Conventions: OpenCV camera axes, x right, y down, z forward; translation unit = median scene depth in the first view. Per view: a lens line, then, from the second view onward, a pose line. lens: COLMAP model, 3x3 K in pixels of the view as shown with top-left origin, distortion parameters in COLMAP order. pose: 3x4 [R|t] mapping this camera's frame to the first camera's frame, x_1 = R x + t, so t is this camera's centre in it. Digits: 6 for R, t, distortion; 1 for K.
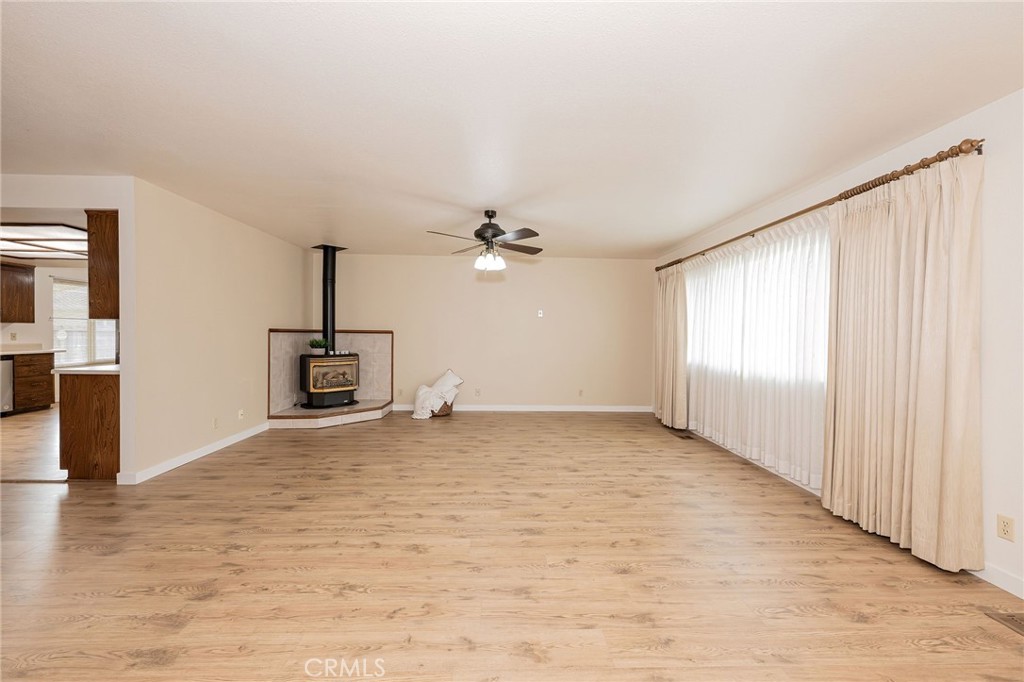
lens RADIAL K [[408.6, 0, 511.8], [0, 408.6, 343.5], [0, 0, 1]] dist [-0.001256, -0.000276]
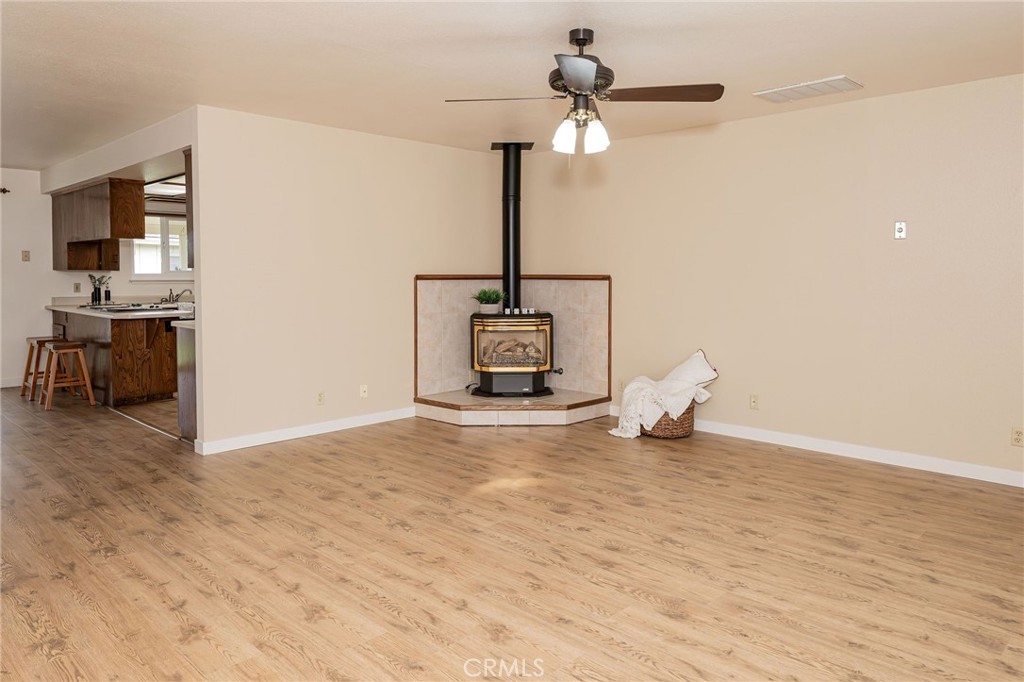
lens RADIAL K [[698.1, 0, 509.0], [0, 698.1, 305.7], [0, 0, 1]] dist [-0.003822, 0.003630]
pose [[0.683080, 0.022563, -0.729995, 0.362222], [-0.008630, 0.999702, 0.022823, -0.010851], [0.730293, -0.009290, 0.683071, 0.264024]]
